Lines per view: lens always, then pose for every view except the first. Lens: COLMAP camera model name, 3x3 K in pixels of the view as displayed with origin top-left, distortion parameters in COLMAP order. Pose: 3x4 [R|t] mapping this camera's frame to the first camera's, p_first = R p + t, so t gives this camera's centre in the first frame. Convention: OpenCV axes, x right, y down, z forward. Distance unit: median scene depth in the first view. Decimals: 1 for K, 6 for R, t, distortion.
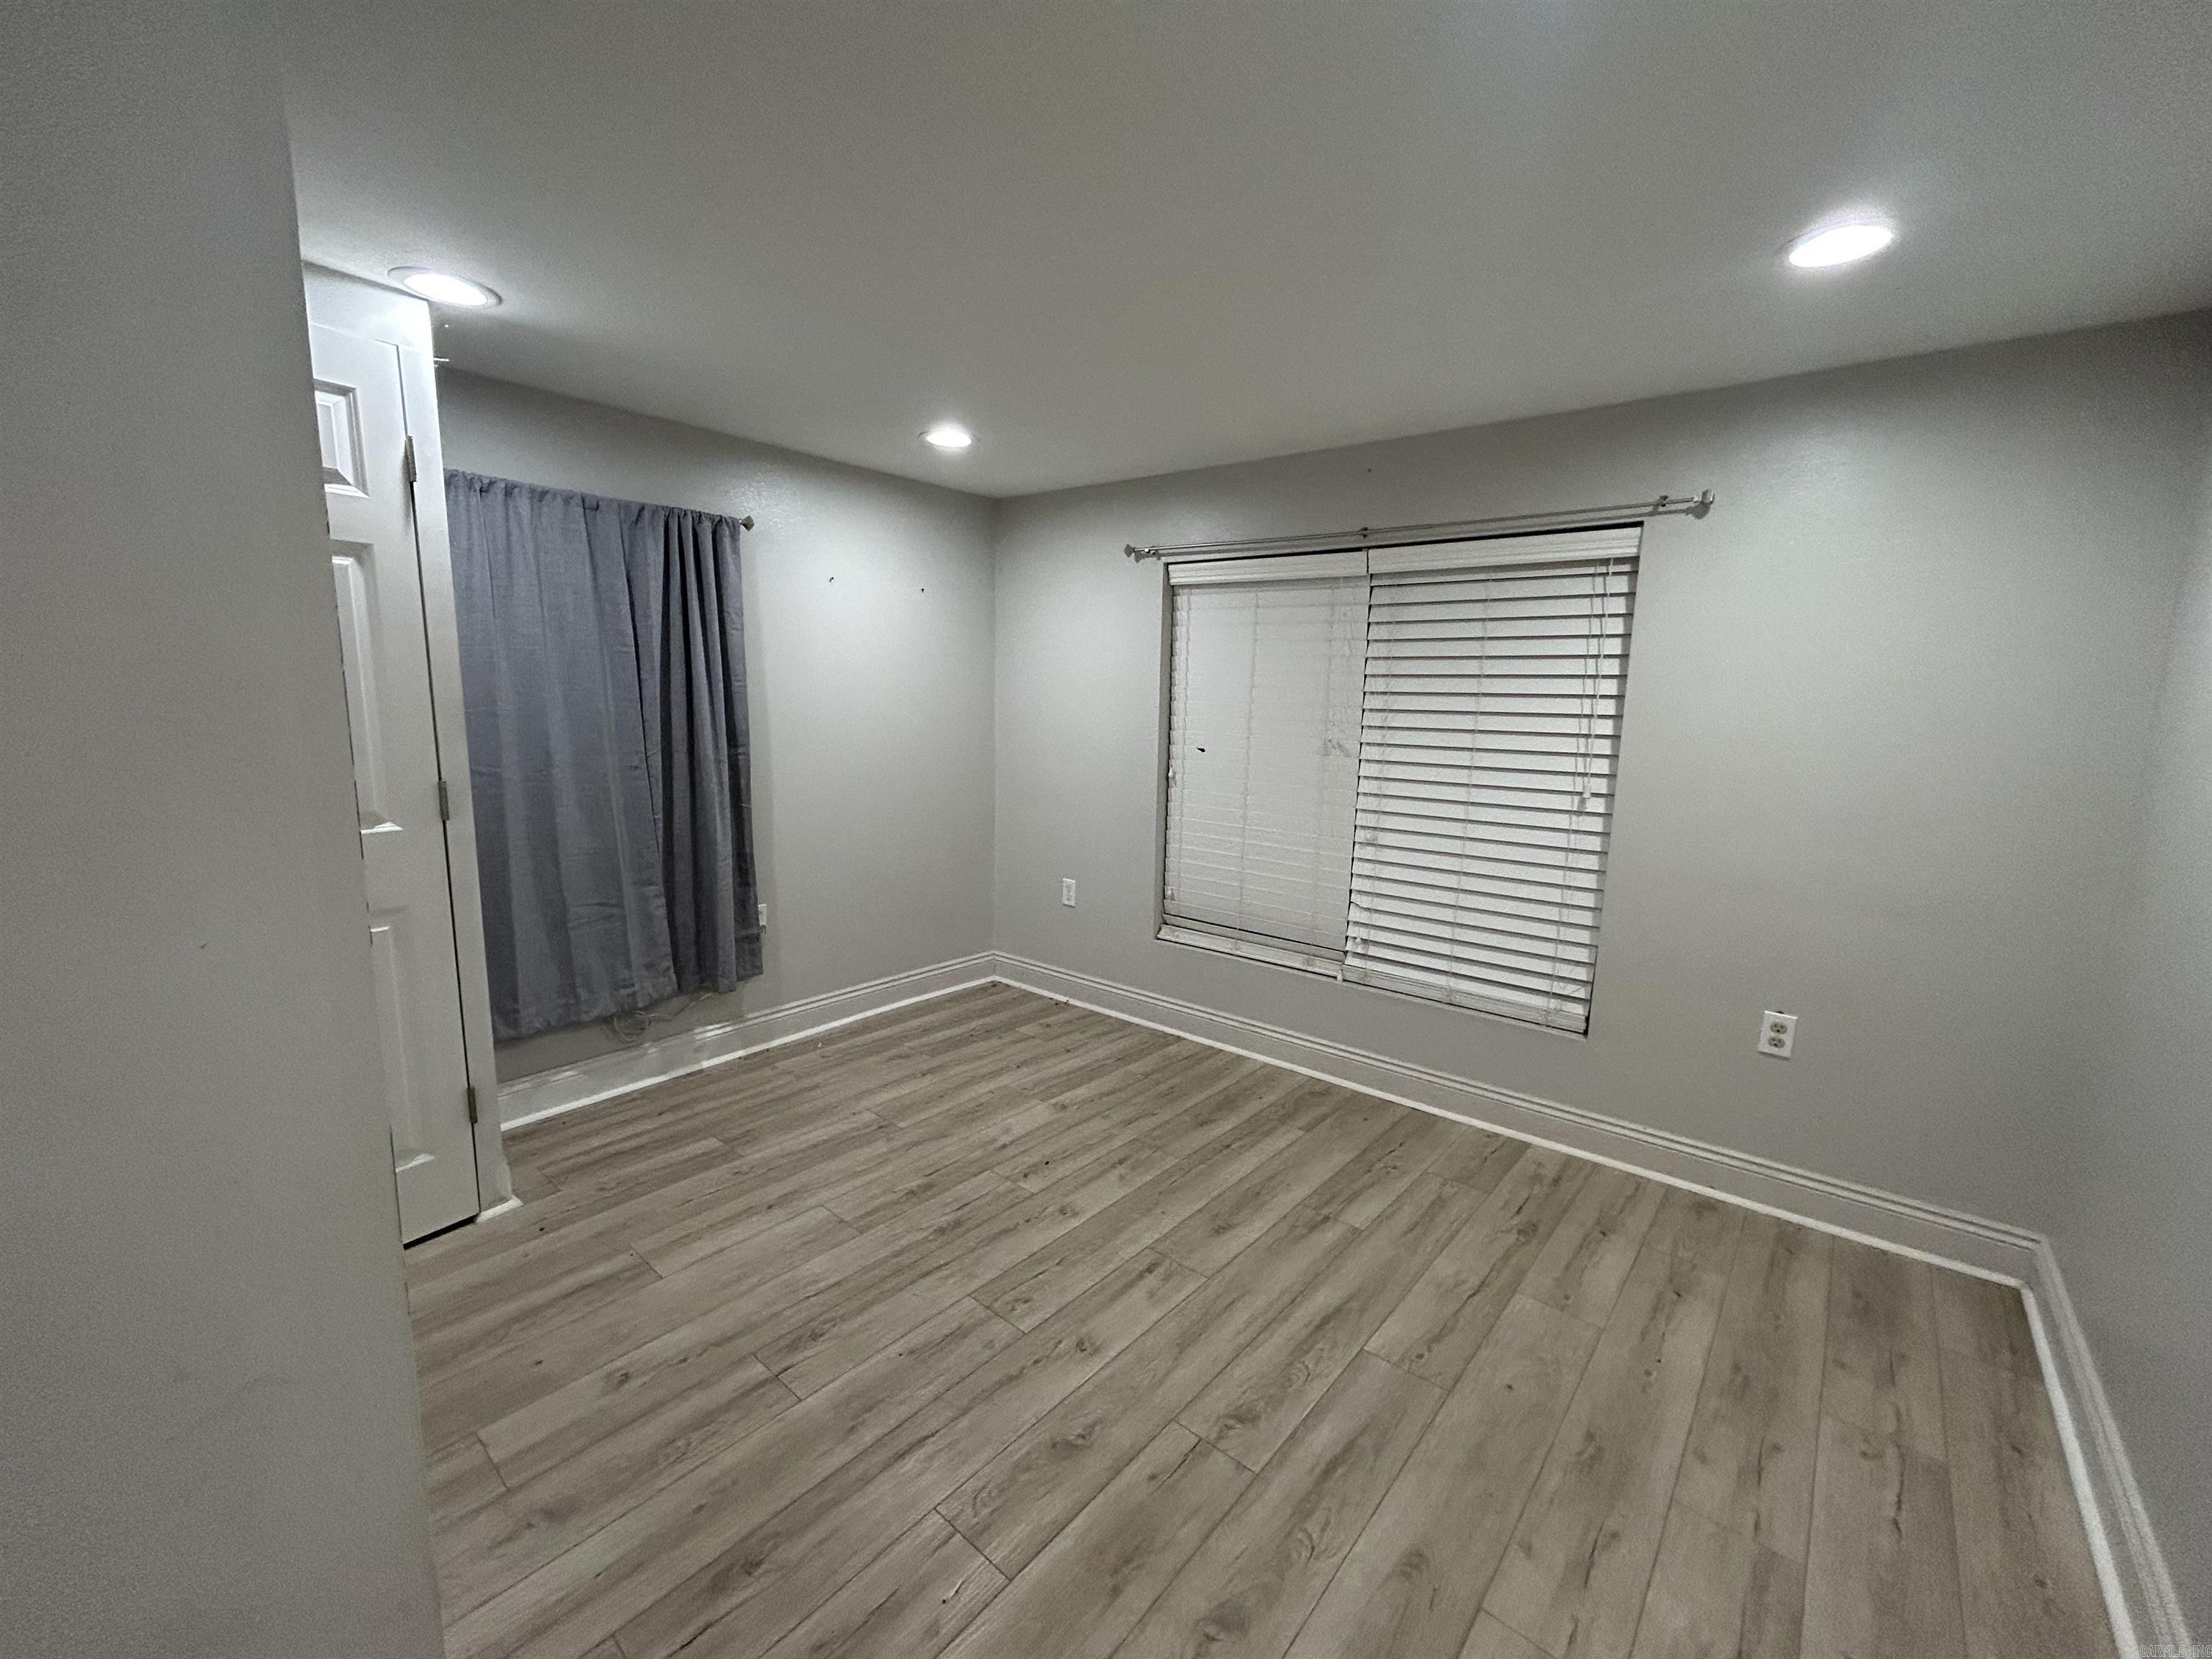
lens RADIAL K [[893.1, 0, 1109.2], [0, 893.1, 835.4], [0, 0, 1]] dist [-0.000684, -0.000067]
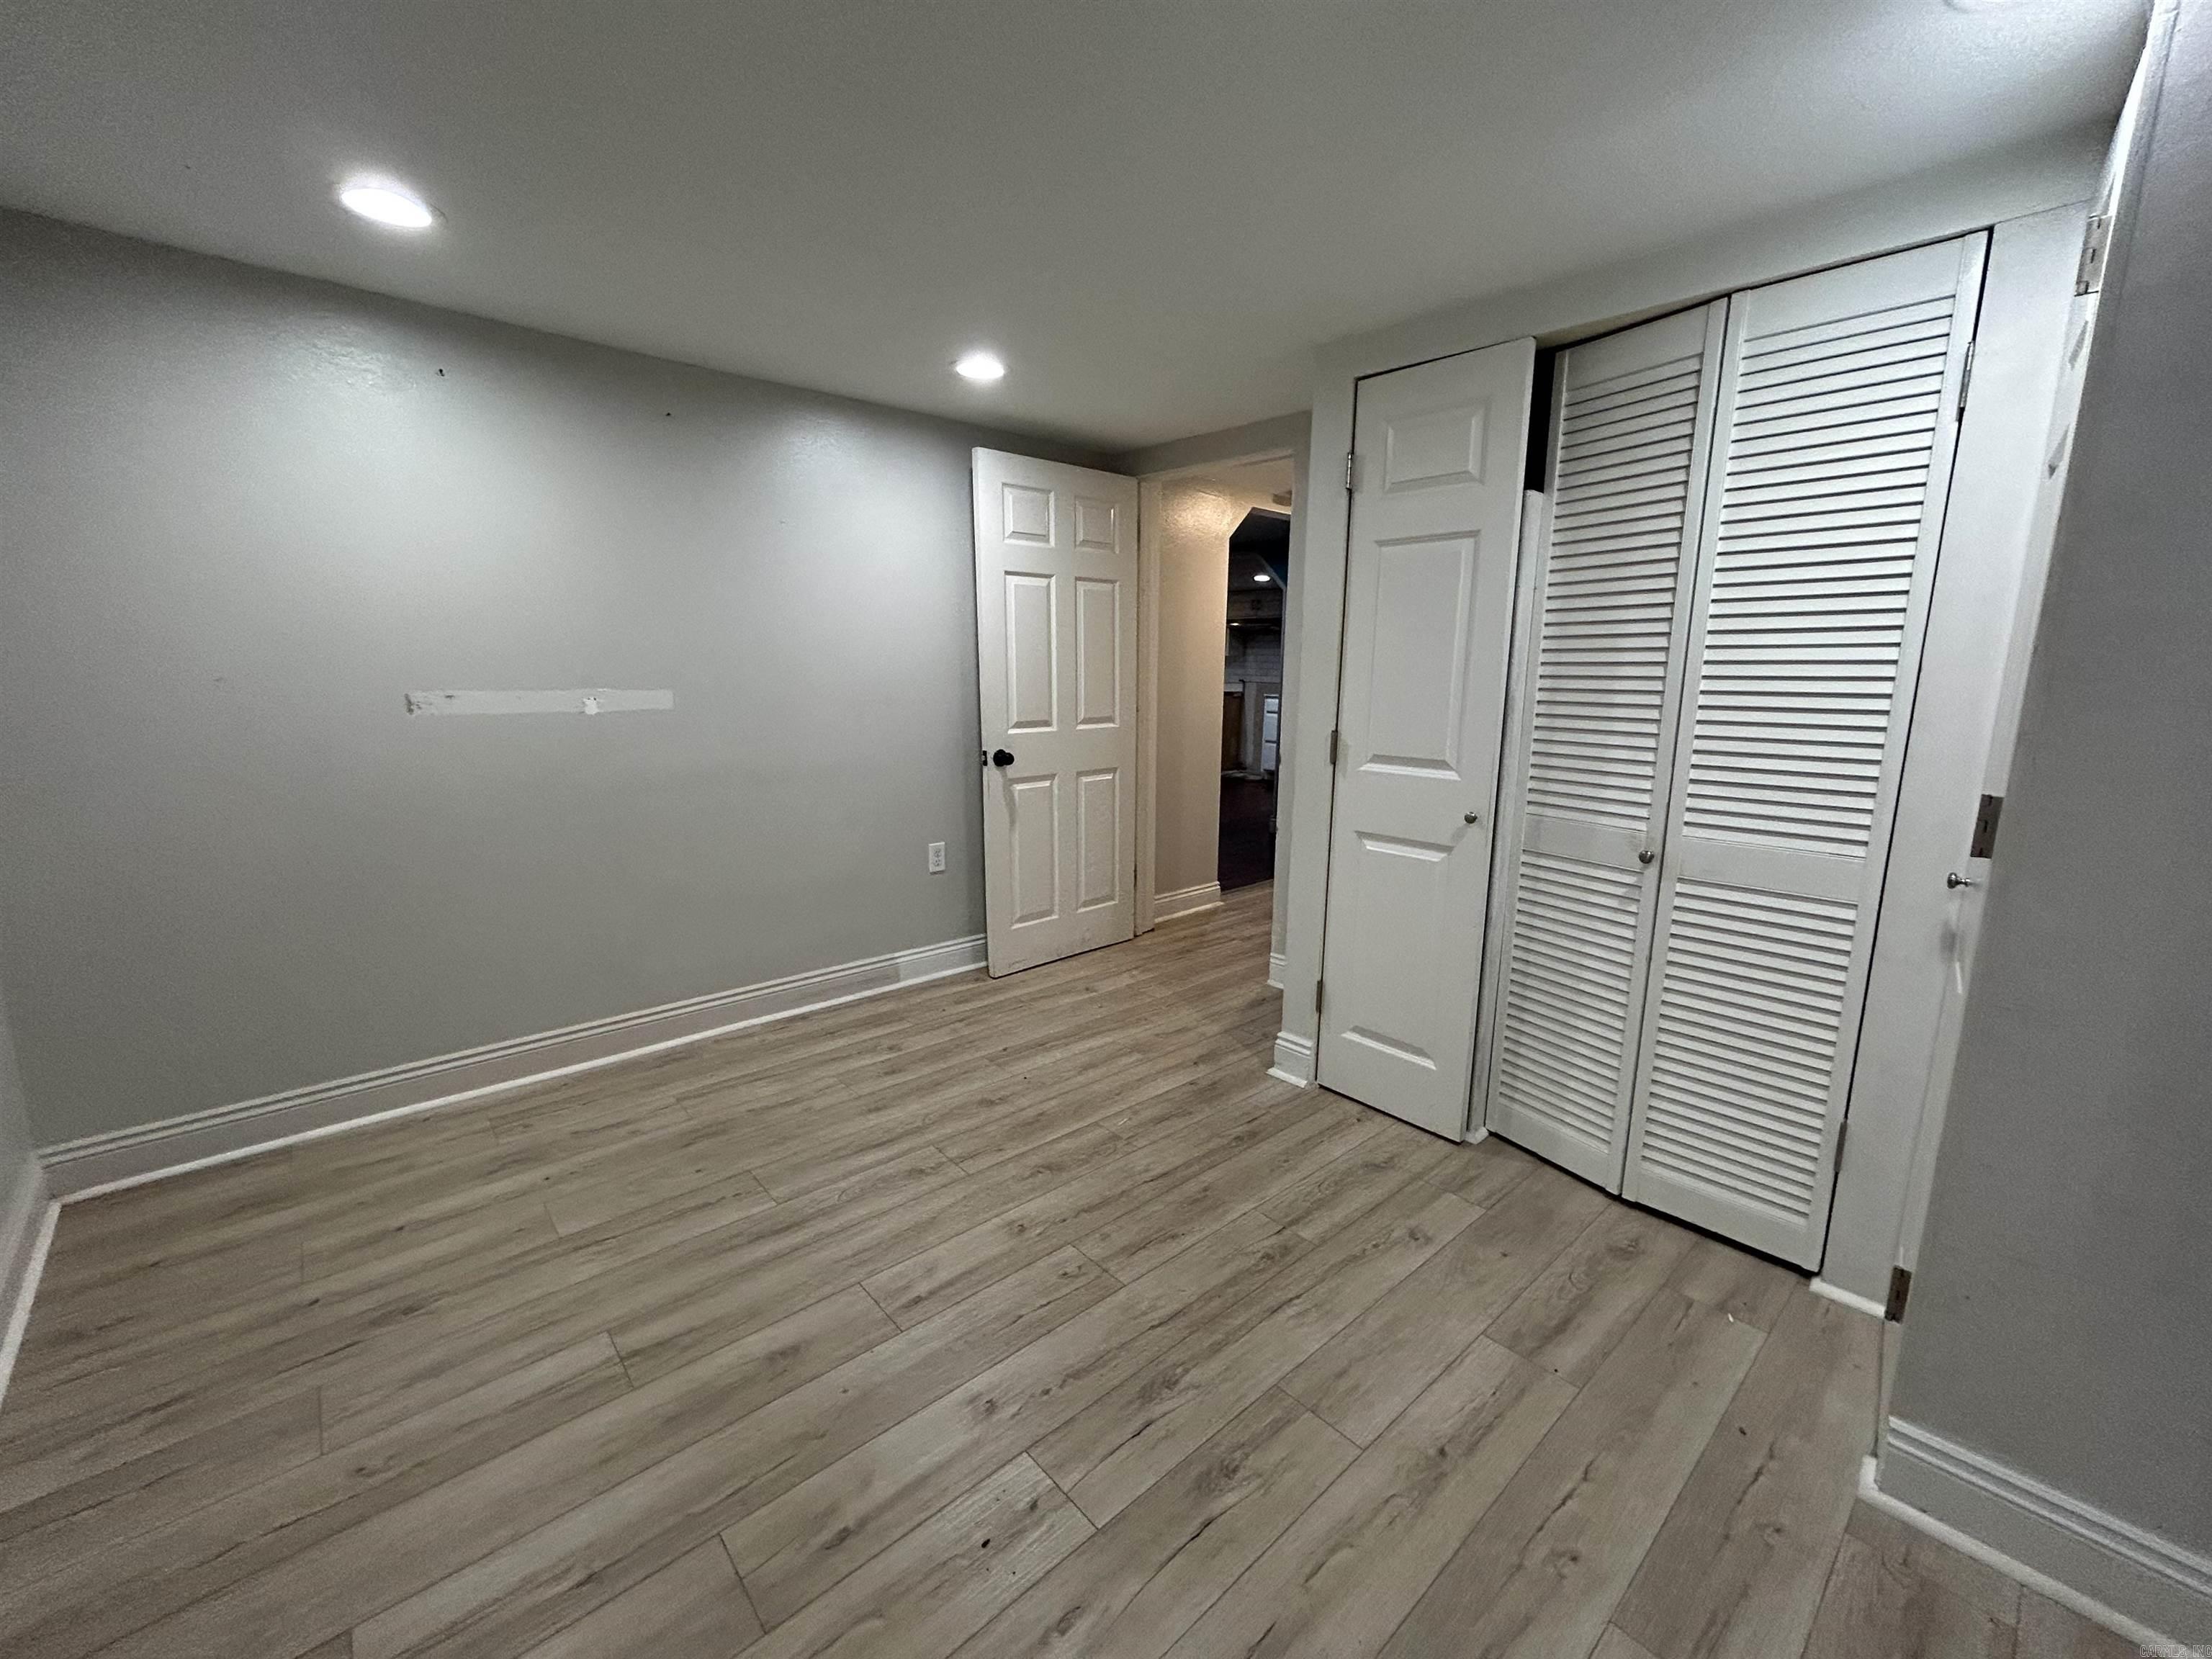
lens RADIAL K [[893.1, 0, 1104.8], [0, 893.1, 829.5], [0, 0, 1]] dist [-0.000684, -0.000067]
pose [[-0.988748, -0.066421, 0.134033, -0.229851], [-0.017499, 0.941219, 0.337342, -0.243234], [-0.148561, 0.331201, -0.931792, 1.716148]]
